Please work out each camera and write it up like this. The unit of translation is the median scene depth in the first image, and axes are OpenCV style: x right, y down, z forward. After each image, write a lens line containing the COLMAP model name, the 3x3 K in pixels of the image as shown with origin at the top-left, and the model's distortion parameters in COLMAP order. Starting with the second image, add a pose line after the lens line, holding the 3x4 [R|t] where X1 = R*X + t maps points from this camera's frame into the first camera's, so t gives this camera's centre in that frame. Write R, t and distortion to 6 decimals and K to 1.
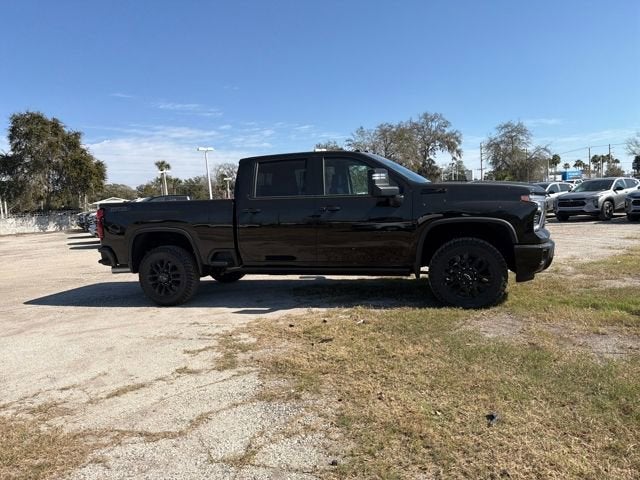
lens RADIAL K [[447.9, 0, 320.7], [0, 447.9, 246.7], [0, 0, 1]] dist [0.061256, -0.083201]
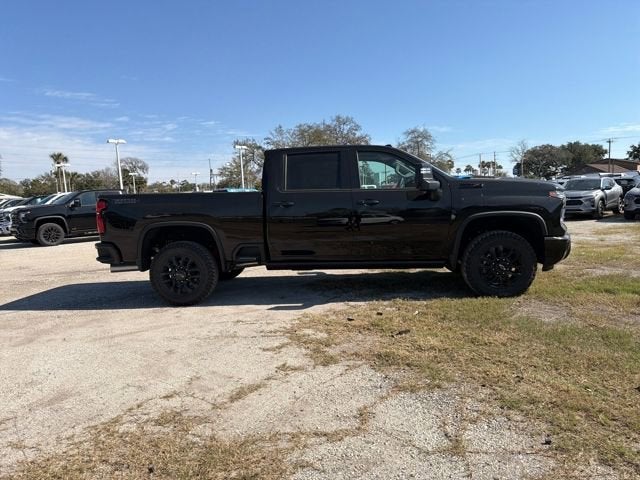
lens RADIAL K [[447.9, 0, 320.3], [0, 447.9, 241.9], [0, 0, 1]] dist [0.061256, -0.083201]
pose [[0.979796, -0.006060, 0.199907, -0.263750], [0.007810, 0.999938, -0.007968, 0.010319], [-0.199846, 0.009368, 0.979783, 0.034841]]
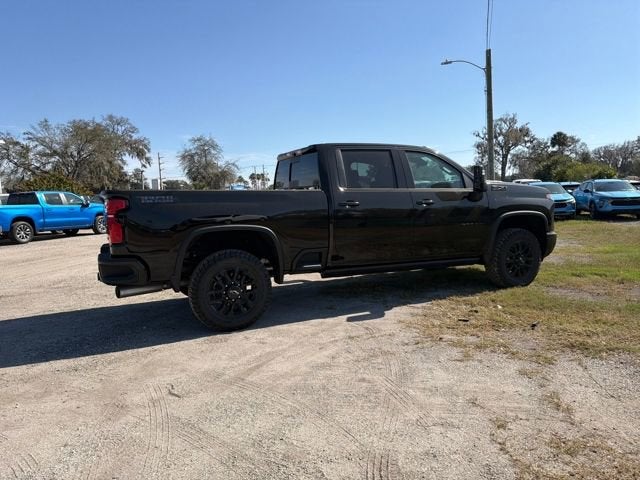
lens RADIAL K [[447.9, 0, 321.3], [0, 447.9, 240.1], [0, 0, 1]] dist [0.061256, -0.083201]
pose [[0.765035, -0.027943, 0.643383, -0.743531], [0.051411, 0.998520, -0.017765, 0.004429], [-0.641934, 0.046668, 0.765339, 0.357285]]
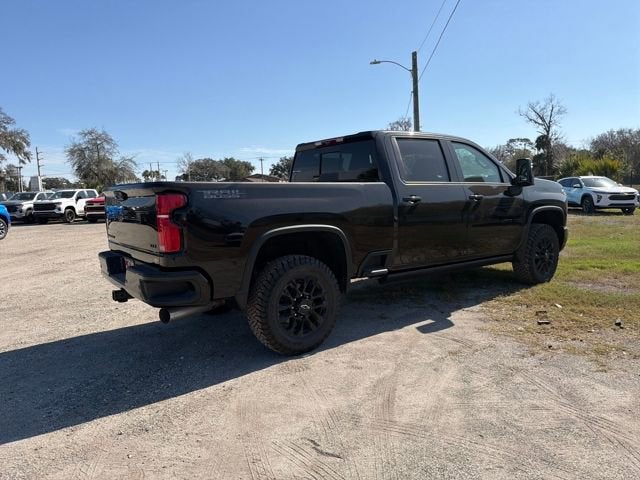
lens RADIAL K [[447.9, 0, 320.9], [0, 447.9, 237.6], [0, 0, 1]] dist [0.061256, -0.083201]
pose [[0.608709, -0.043022, 0.792227, -0.848632], [0.078651, 0.996882, -0.006296, -0.019290], [-0.789486, 0.066142, 0.610194, 0.637432]]
